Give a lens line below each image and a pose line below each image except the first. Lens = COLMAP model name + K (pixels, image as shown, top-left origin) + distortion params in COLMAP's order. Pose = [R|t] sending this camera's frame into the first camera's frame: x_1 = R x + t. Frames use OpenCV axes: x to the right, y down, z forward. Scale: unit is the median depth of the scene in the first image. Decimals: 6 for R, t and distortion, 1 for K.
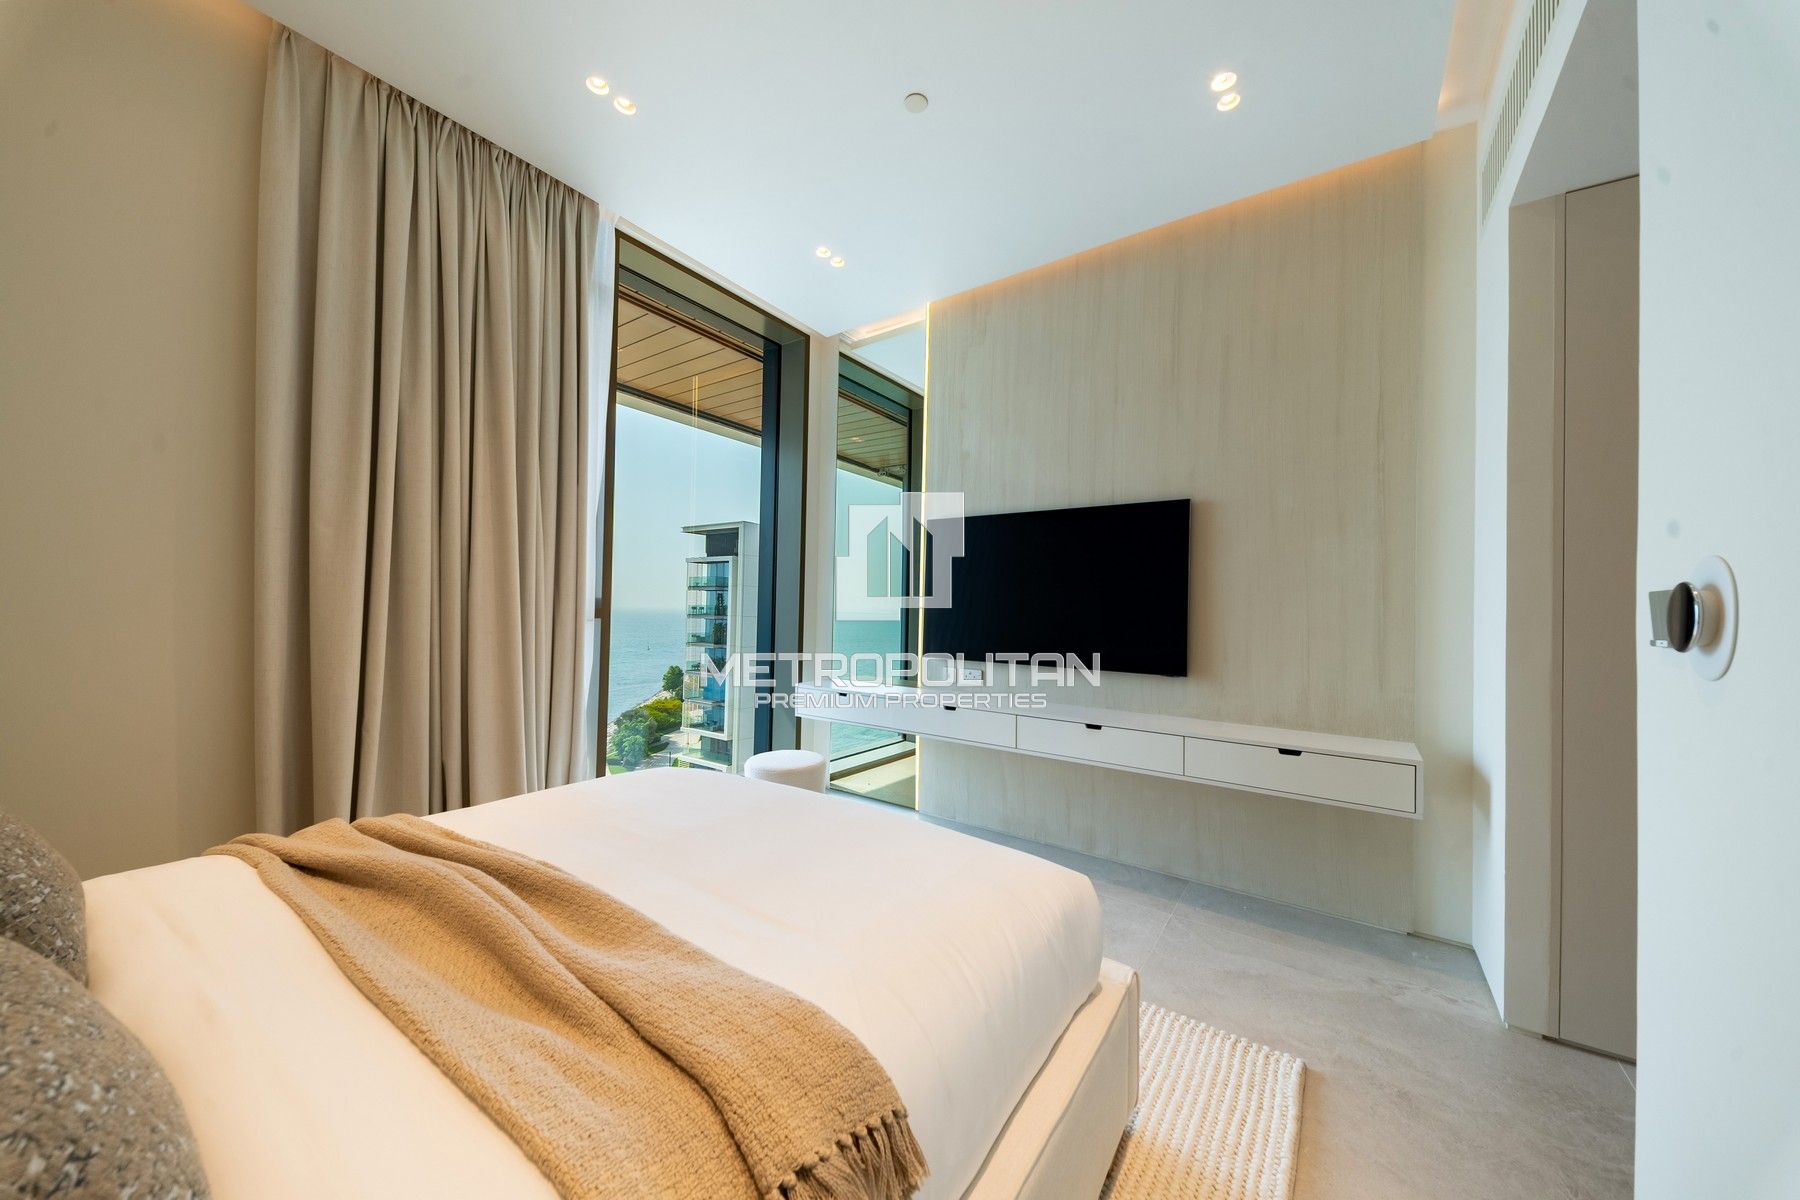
lens RADIAL K [[625.1, 0, 908.8], [0, 625.1, 600.9], [0, 0, 1]] dist [0.022157, -0.013239]
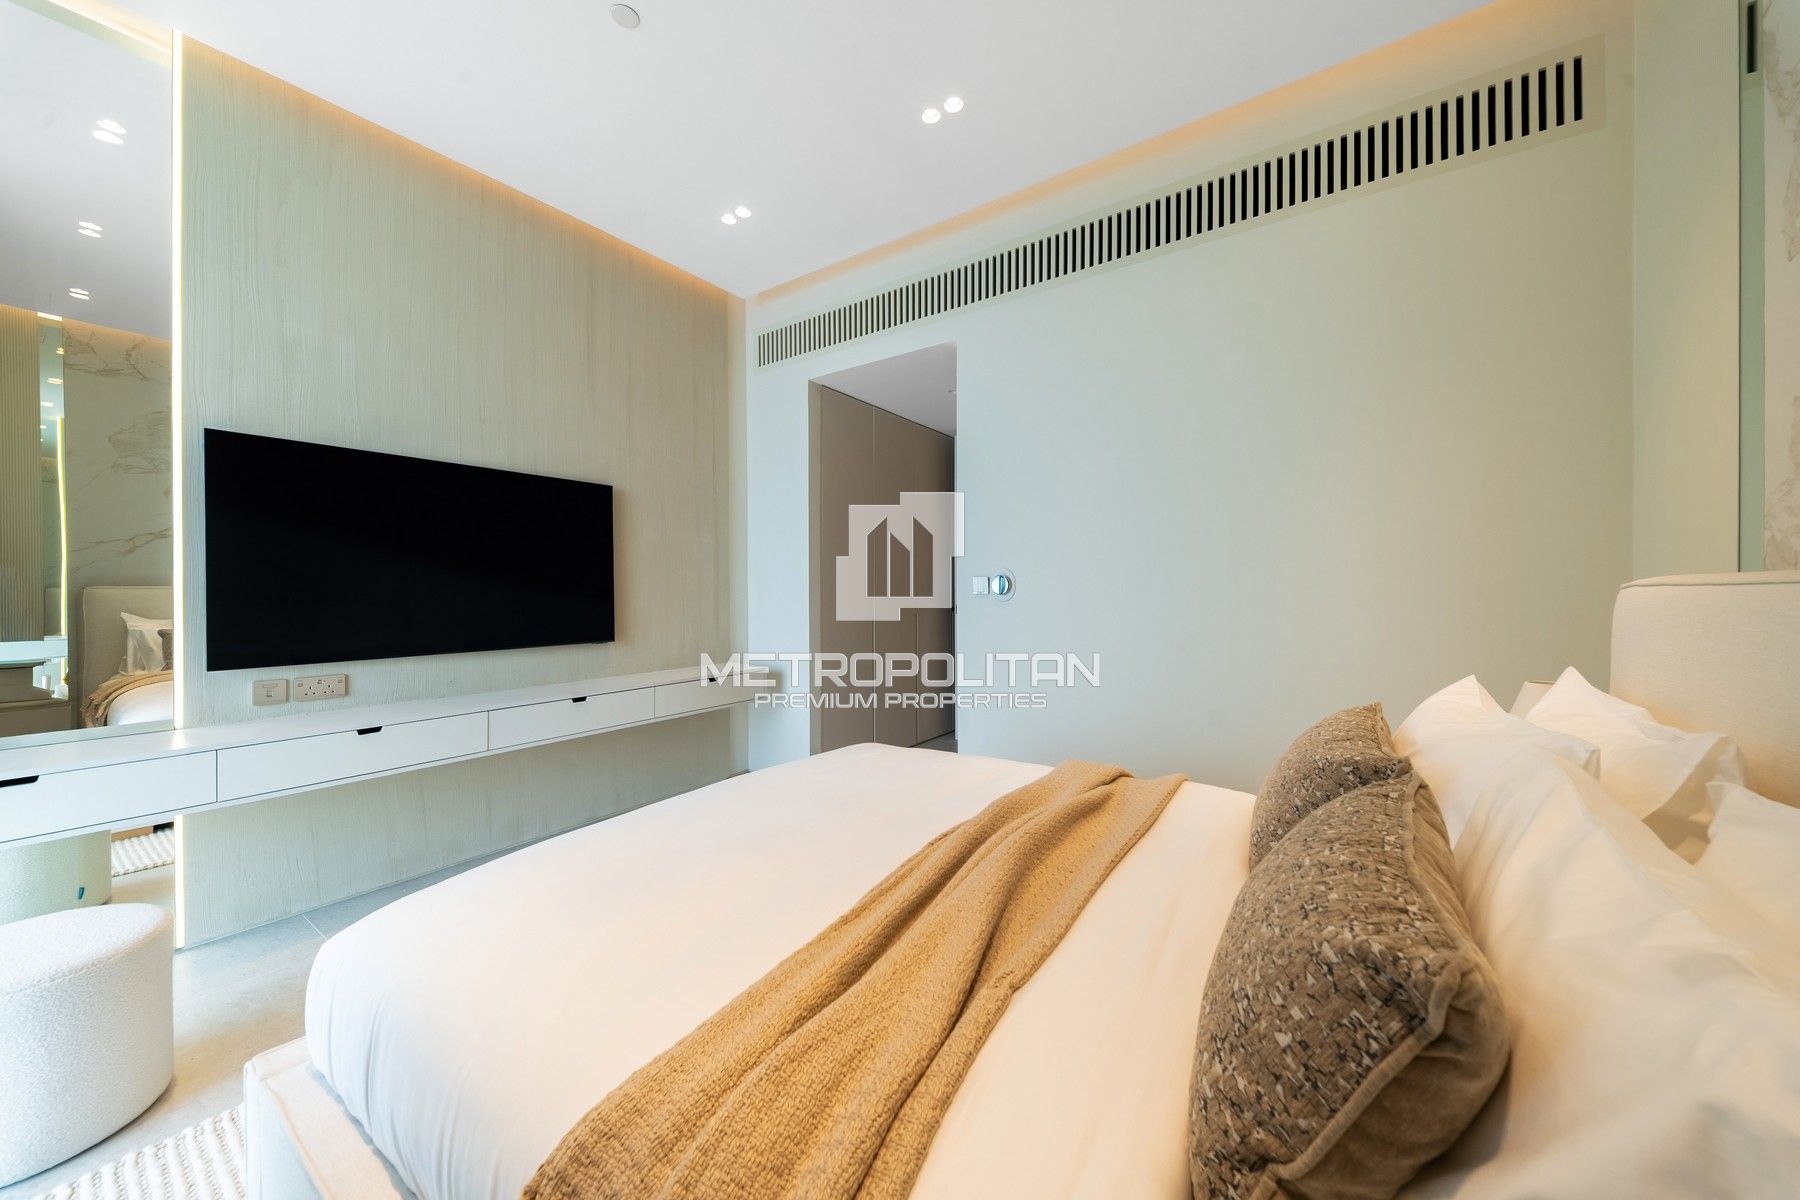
lens RADIAL K [[627.1, 0, 901.6], [0, 627.1, 593.1], [0, 0, 1]] dist [0.015282, -0.004121]
pose [[0.004298, -0.027921, 0.999601, -0.764483], [-0.014775, 0.999499, 0.027982, -0.008390], [-0.999882, -0.014889, 0.003883, 0.506091]]
